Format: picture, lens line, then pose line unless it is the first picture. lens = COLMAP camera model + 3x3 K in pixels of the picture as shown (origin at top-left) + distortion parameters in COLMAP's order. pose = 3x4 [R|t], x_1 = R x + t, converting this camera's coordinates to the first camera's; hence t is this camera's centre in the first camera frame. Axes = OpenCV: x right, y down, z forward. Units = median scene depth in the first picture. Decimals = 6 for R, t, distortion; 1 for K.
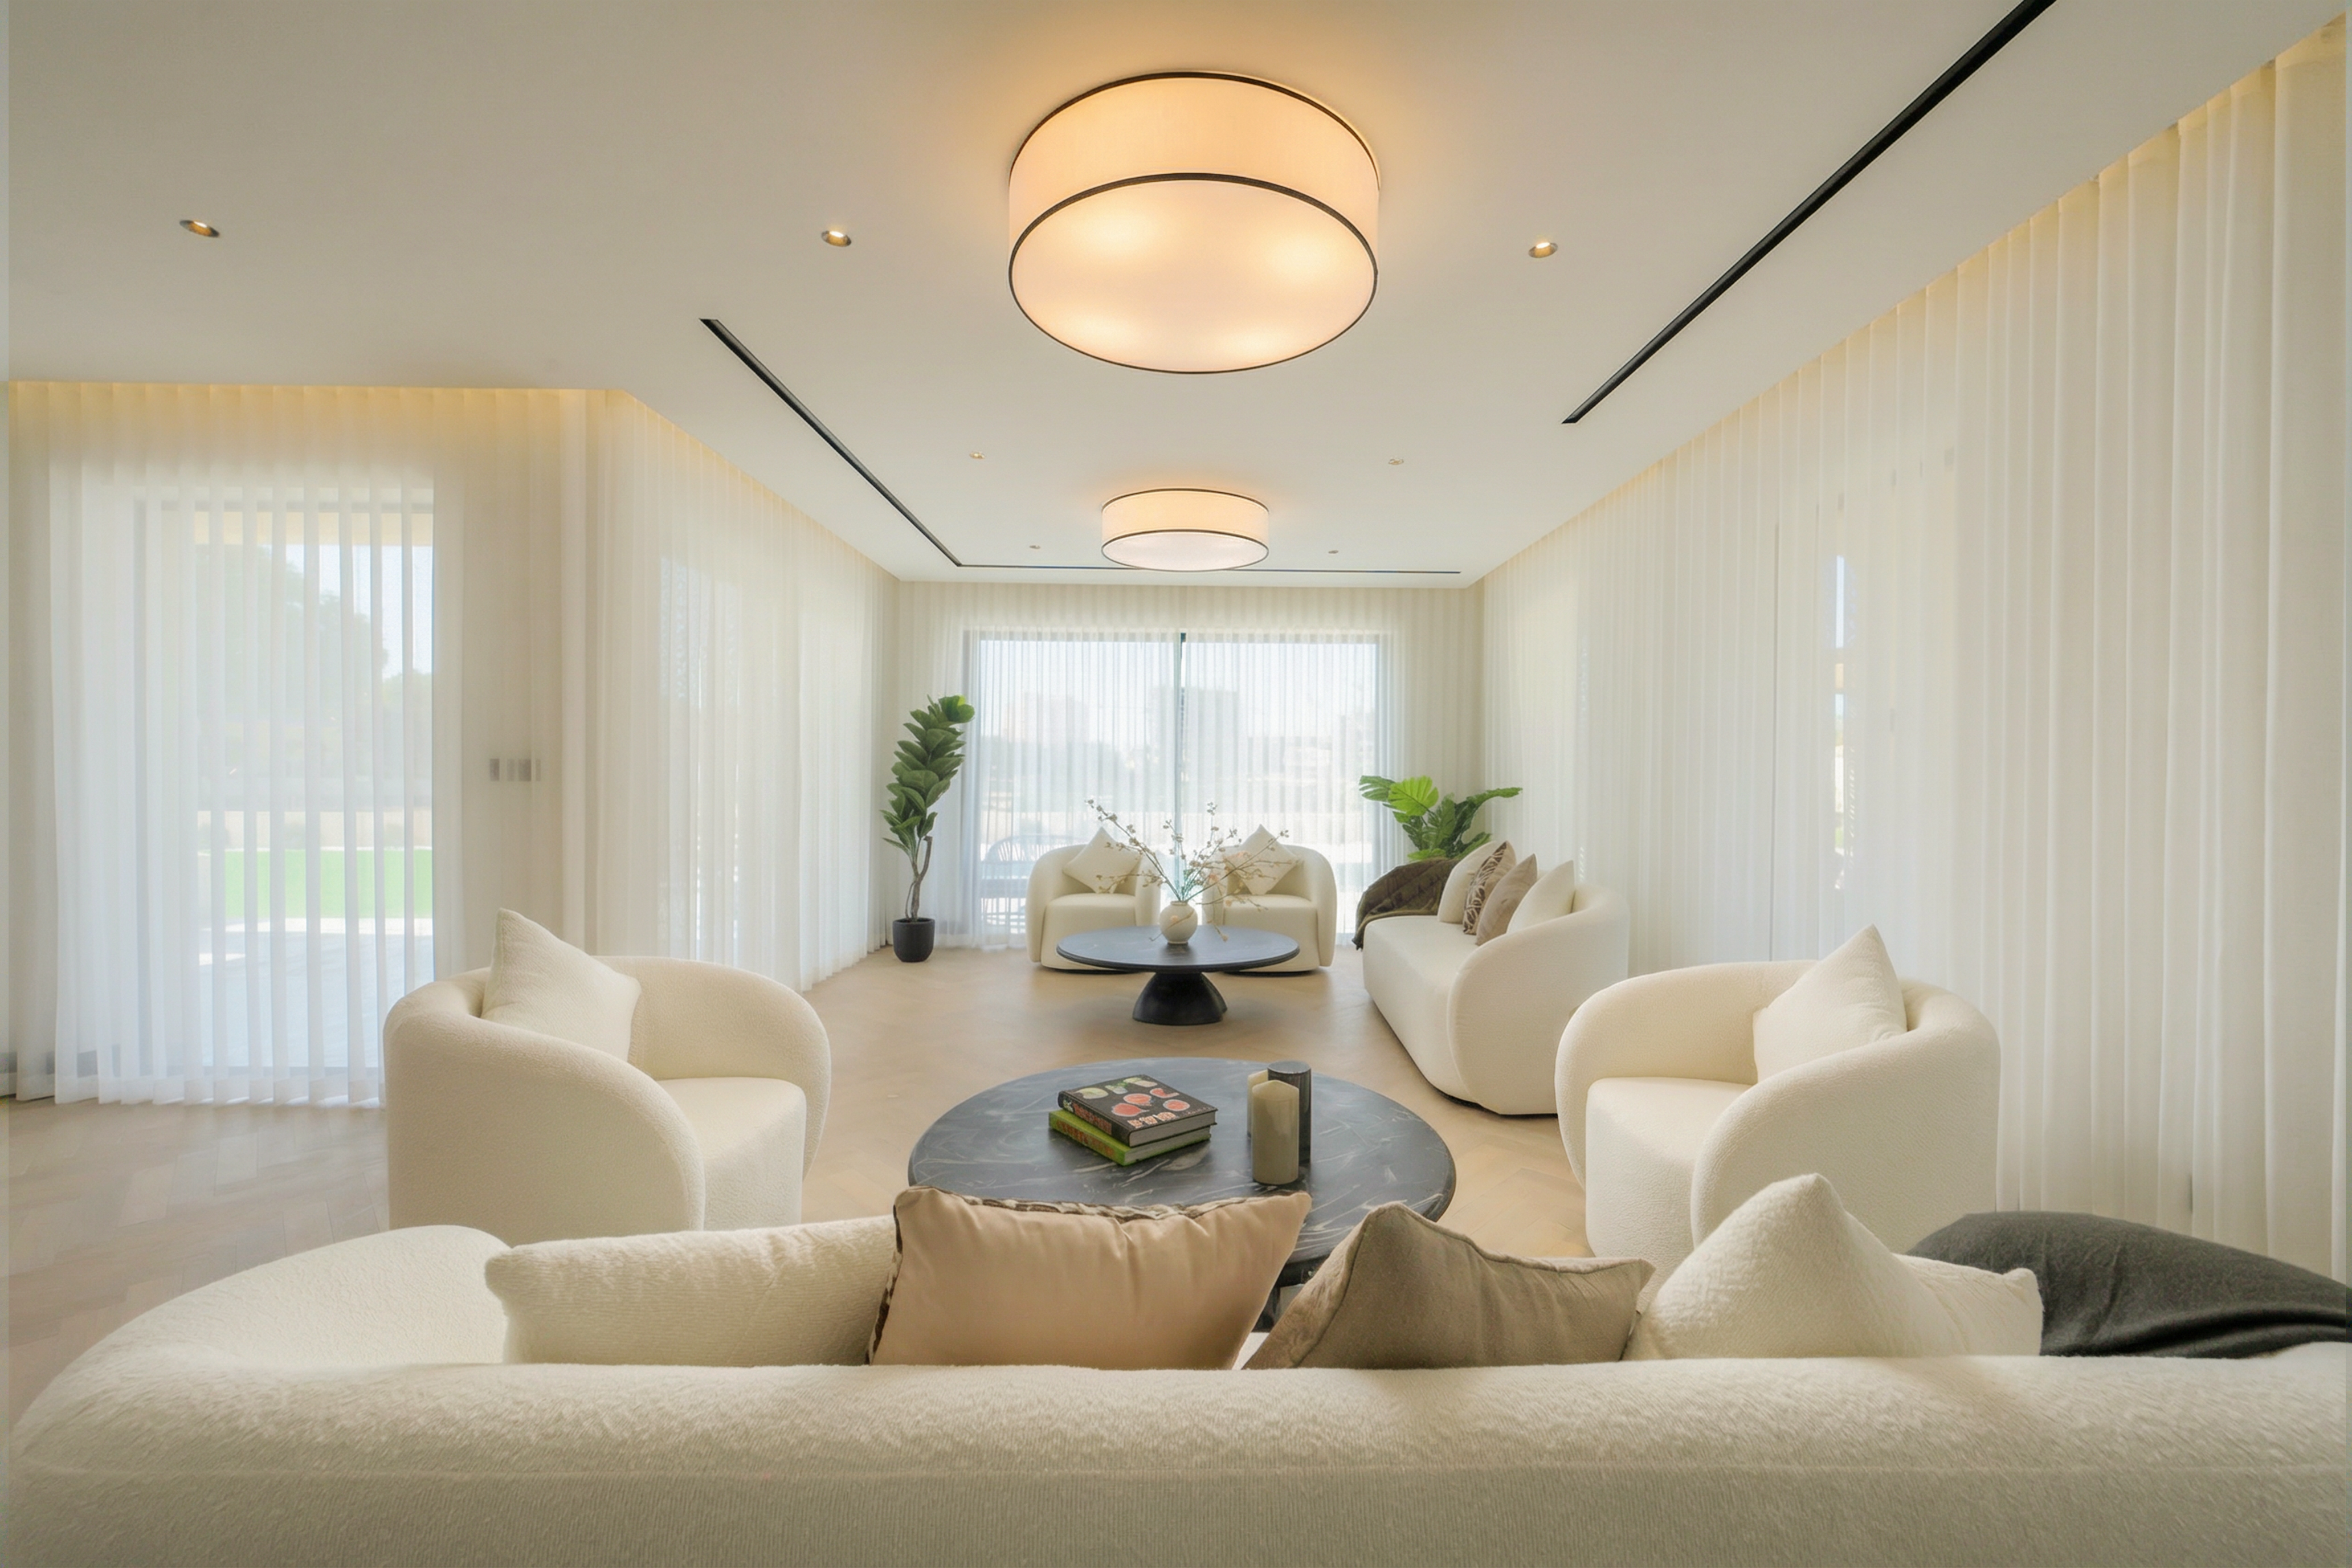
lens RADIAL K [[934.2, 0, 1173.6], [0, 934.2, 800.0], [0, 0, 1]] dist [-0.002340, -0.000529]
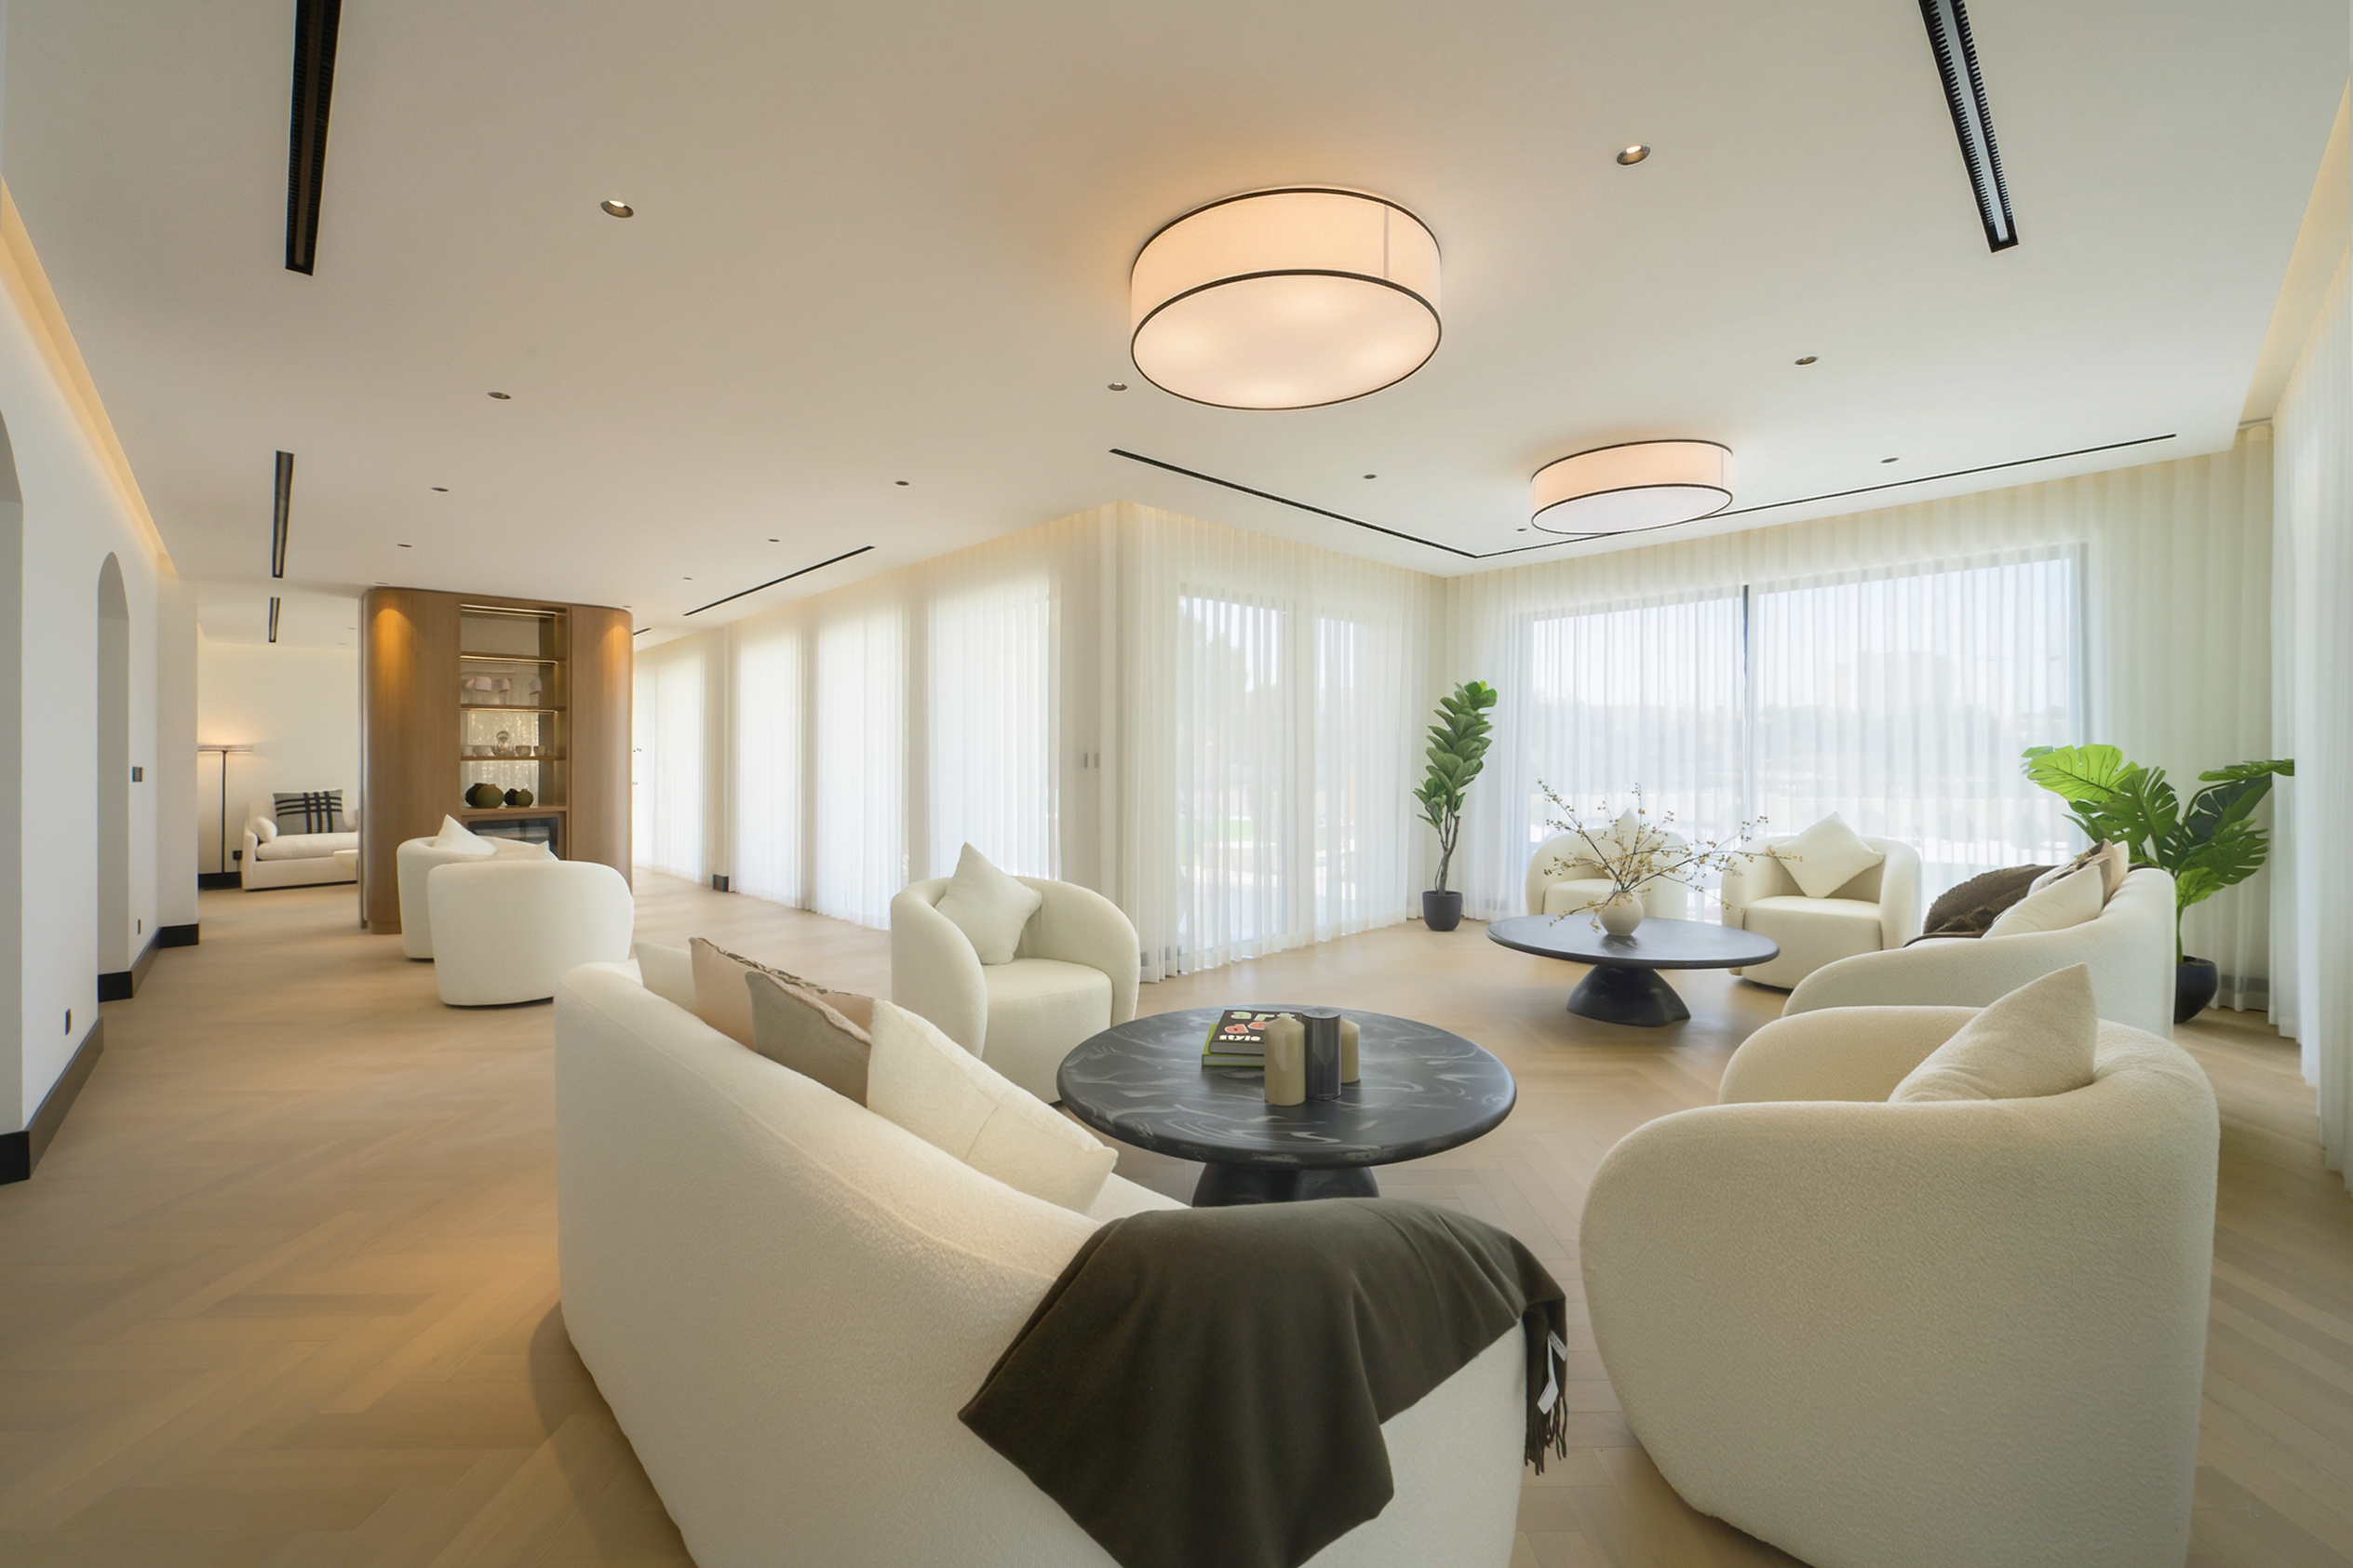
lens RADIAL K [[934.5, 0, 1163.9], [0, 934.5, 776.1], [0, 0, 1]] dist [-0.002340, -0.000529]
pose [[0.673049, -0.005759, -0.739575, 0.302001], [0.000136, 0.999971, -0.007663, 0.002522], [0.739598, 0.005057, 0.673030, 0.033750]]
